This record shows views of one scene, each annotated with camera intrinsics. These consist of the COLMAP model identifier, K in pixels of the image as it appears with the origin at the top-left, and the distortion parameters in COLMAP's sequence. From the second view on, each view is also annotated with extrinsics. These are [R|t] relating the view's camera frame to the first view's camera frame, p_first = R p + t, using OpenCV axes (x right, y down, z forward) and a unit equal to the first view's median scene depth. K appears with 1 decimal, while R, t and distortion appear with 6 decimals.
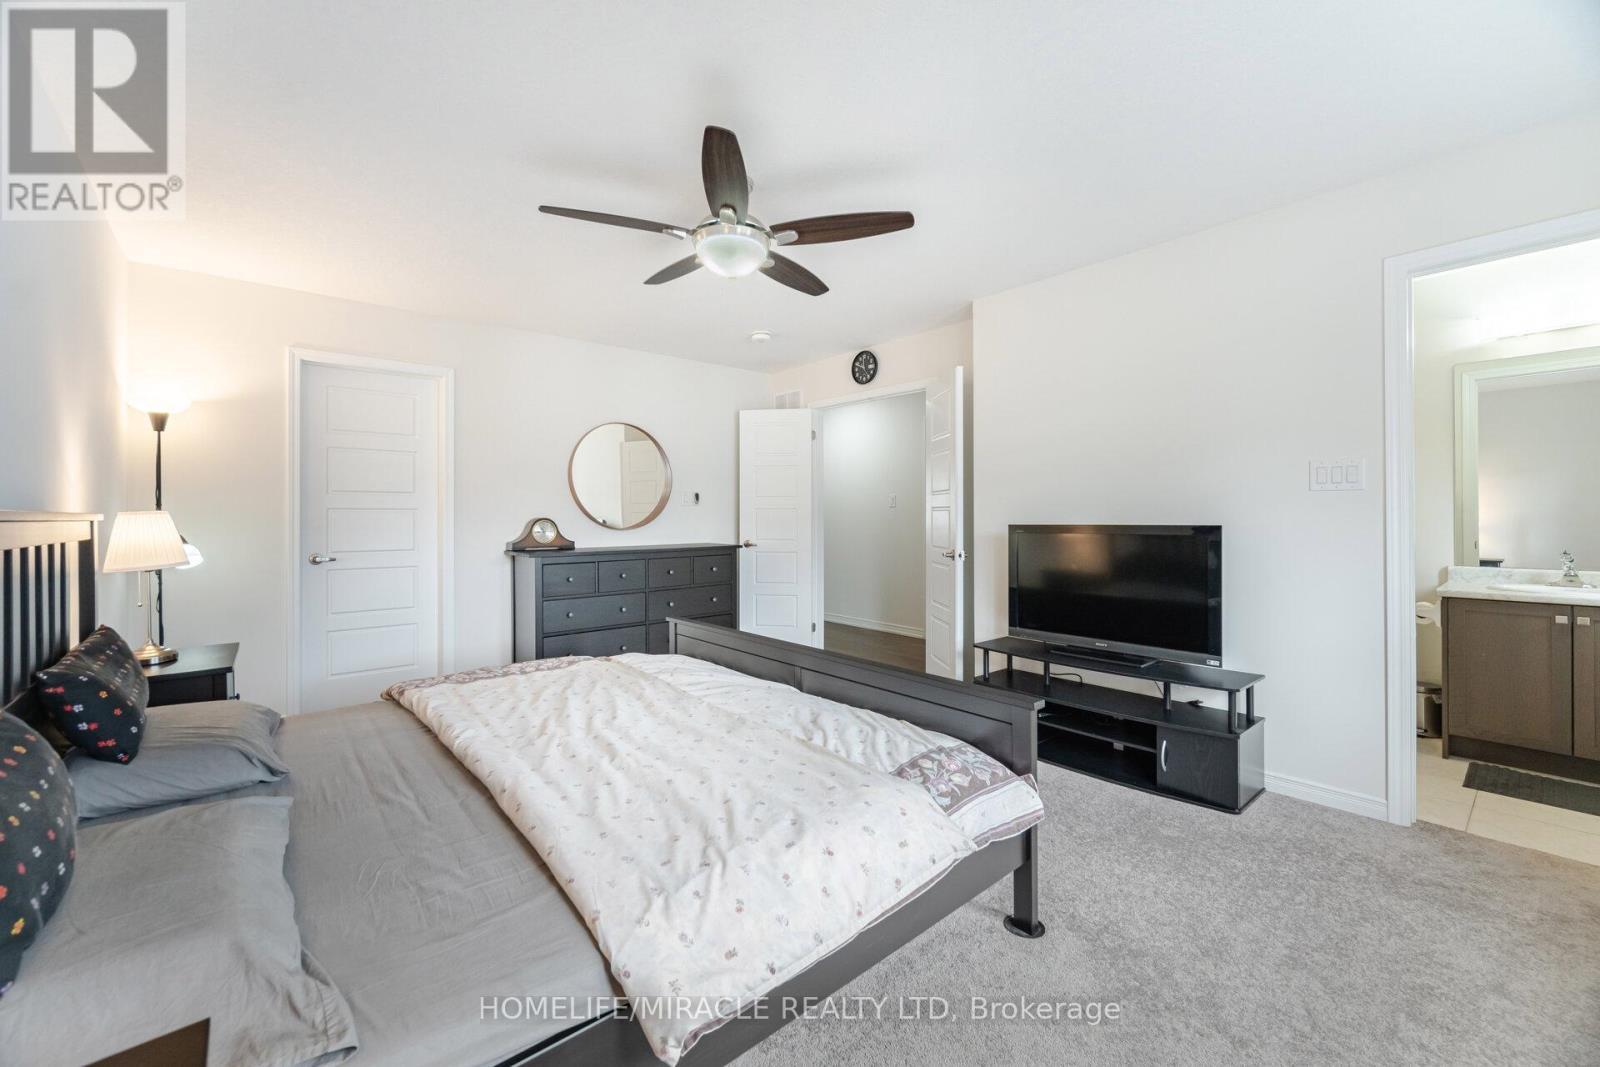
lens RADIAL K [[639.2, 0, 789.5], [0, 639.2, 523.2], [0, 0, 1]] dist [-0.001969, -0.000133]
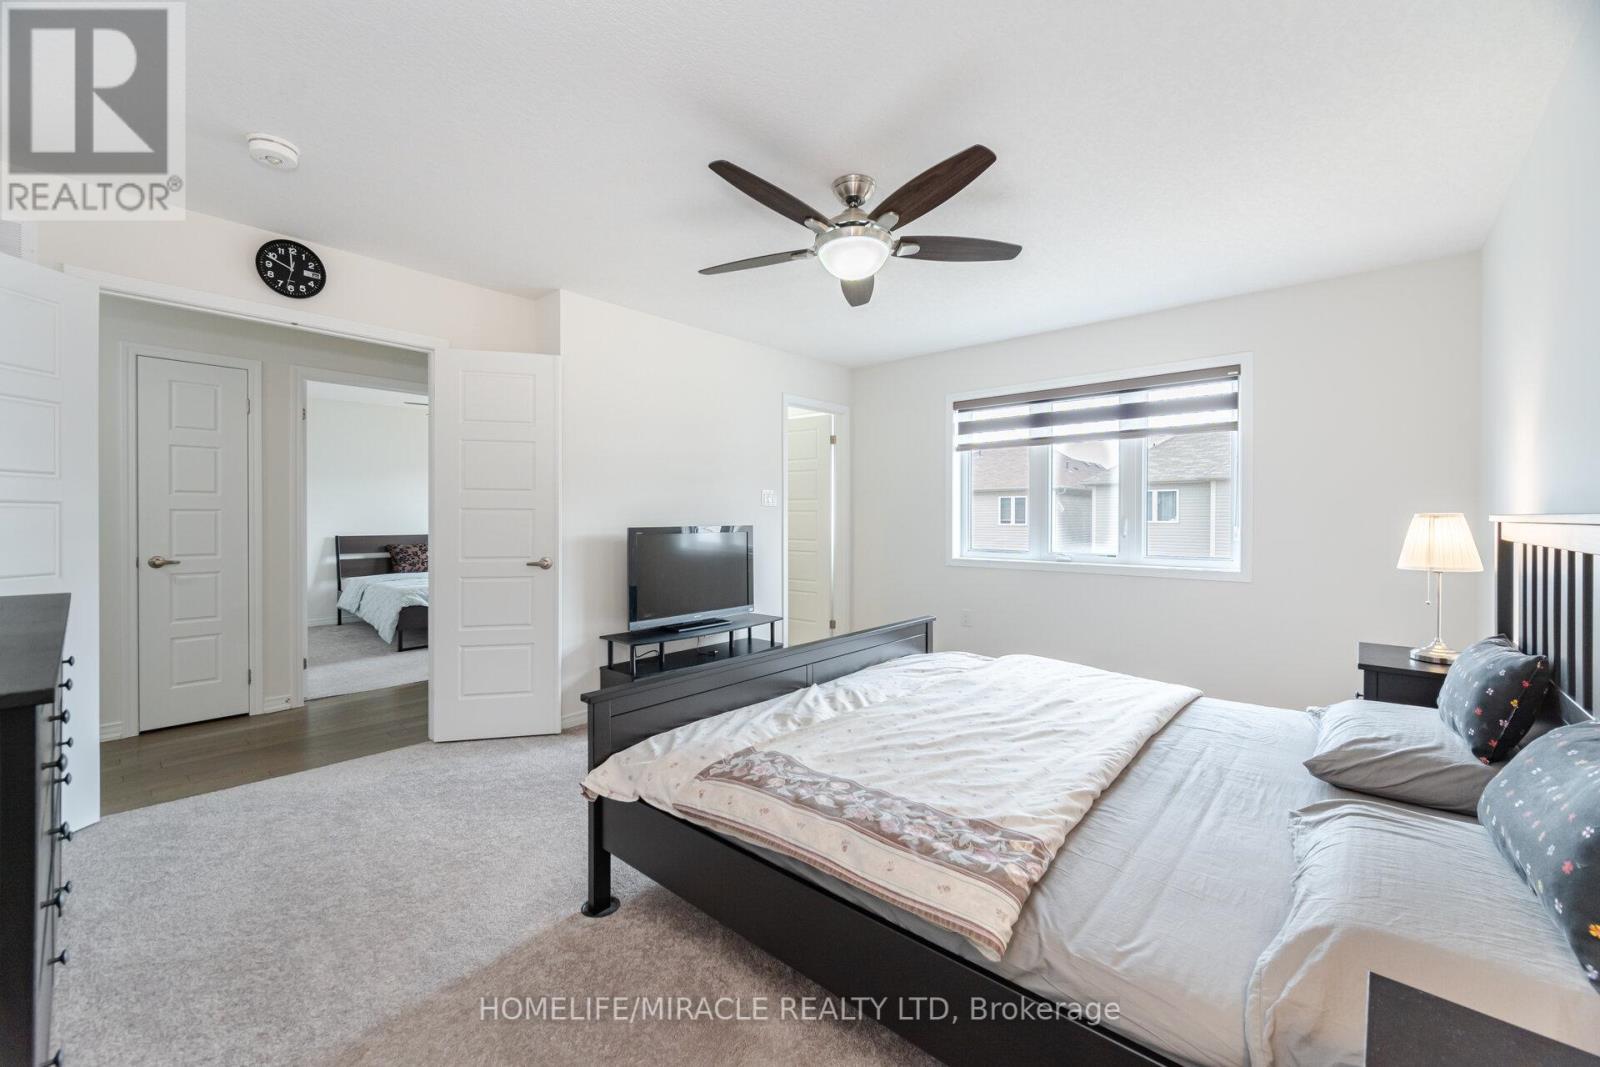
lens RADIAL K [[639.2, 0, 789.5], [0, 639.2, 523.2], [0, 0, 1]] dist [-0.001969, -0.000133]
pose [[-0.140828, -0.002394, 0.990031, -0.800030], [0.007533, 0.999966, 0.003489, -0.007330], [-0.990005, 0.007949, -0.140805, 0.928682]]
